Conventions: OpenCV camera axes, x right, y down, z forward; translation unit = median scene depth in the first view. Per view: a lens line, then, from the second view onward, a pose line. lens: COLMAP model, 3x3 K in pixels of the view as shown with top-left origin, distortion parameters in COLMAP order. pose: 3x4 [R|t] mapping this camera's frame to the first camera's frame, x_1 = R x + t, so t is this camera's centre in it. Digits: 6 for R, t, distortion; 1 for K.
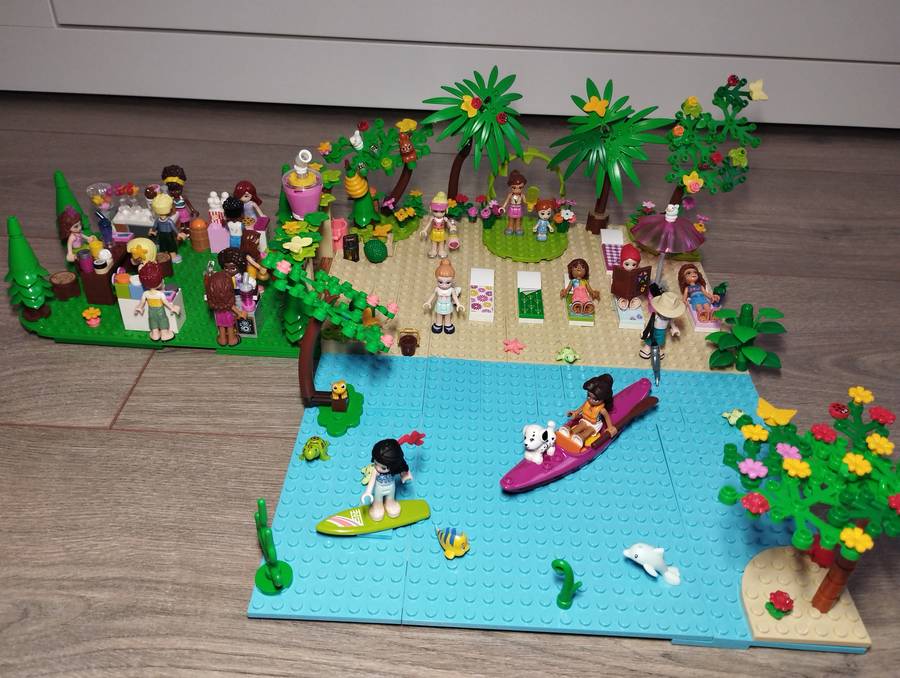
lens RADIAL K [[745.6, 0, 450.0], [0, 745.6, 339.0], [0, 0, 1]] dist [0.004207, -0.005426]
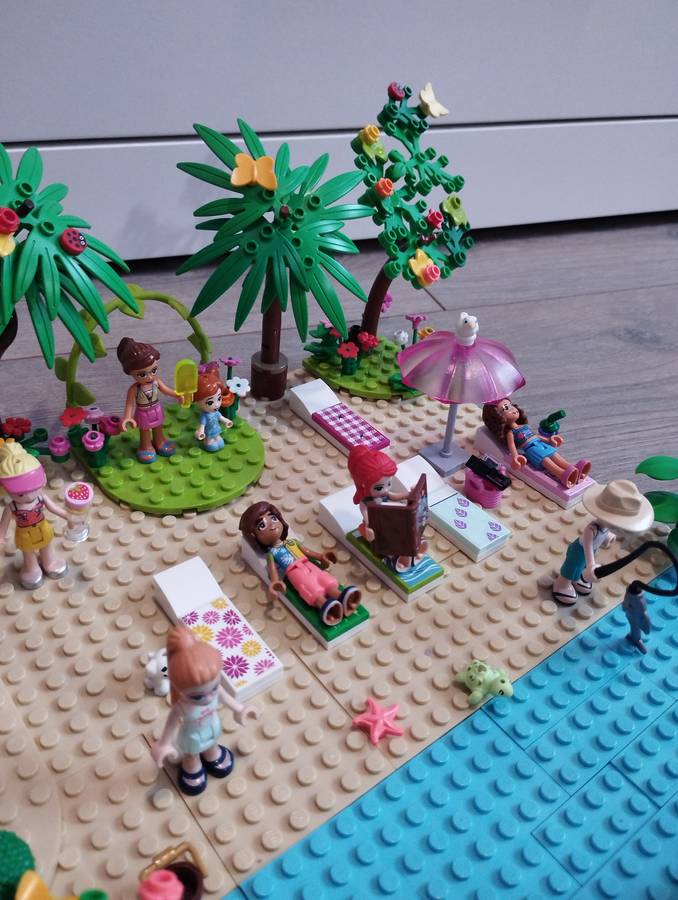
lens RADIAL K [[762.0, 0, 339.0], [0, 762.0, 450.0], [0, 0, 1]] dist [0.010397, -0.016121]
pose [[0.764974, -0.382837, 0.517930, -0.096713], [0.366016, 0.920093, 0.139503, -0.191260], [-0.529950, 0.082854, 0.843971, 0.549370]]
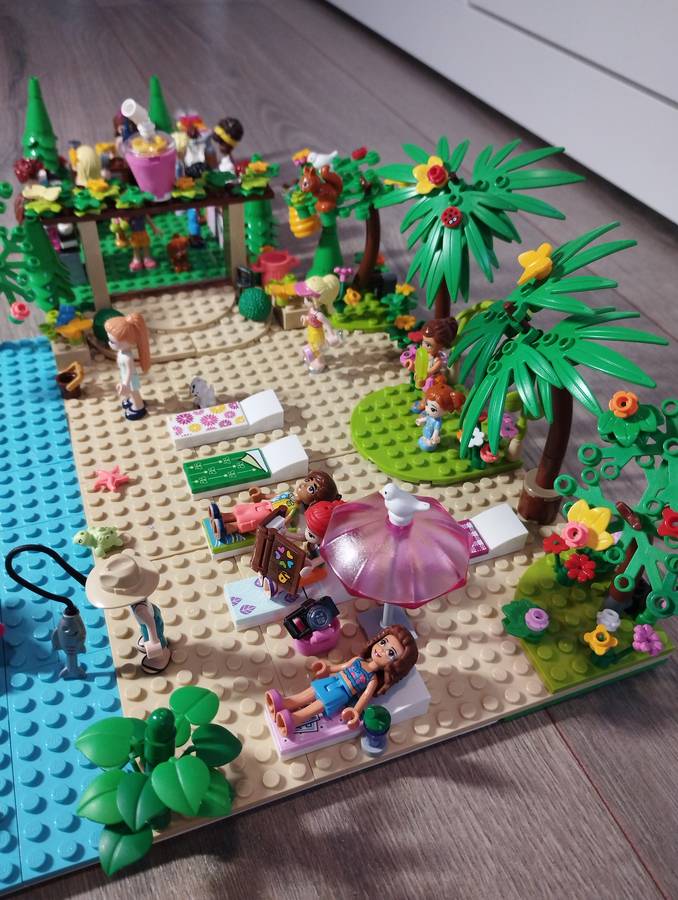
lens RADIAL K [[768.3, 0, 339.0], [0, 768.3, 450.0], [0, 0, 1]] dist [0.004052, -0.003159]
pose [[0.400191, 0.597485, -0.694881, 0.550109], [-0.587429, 0.749231, 0.305909, -0.296267], [0.703402, 0.285771, 0.650815, 0.625378]]
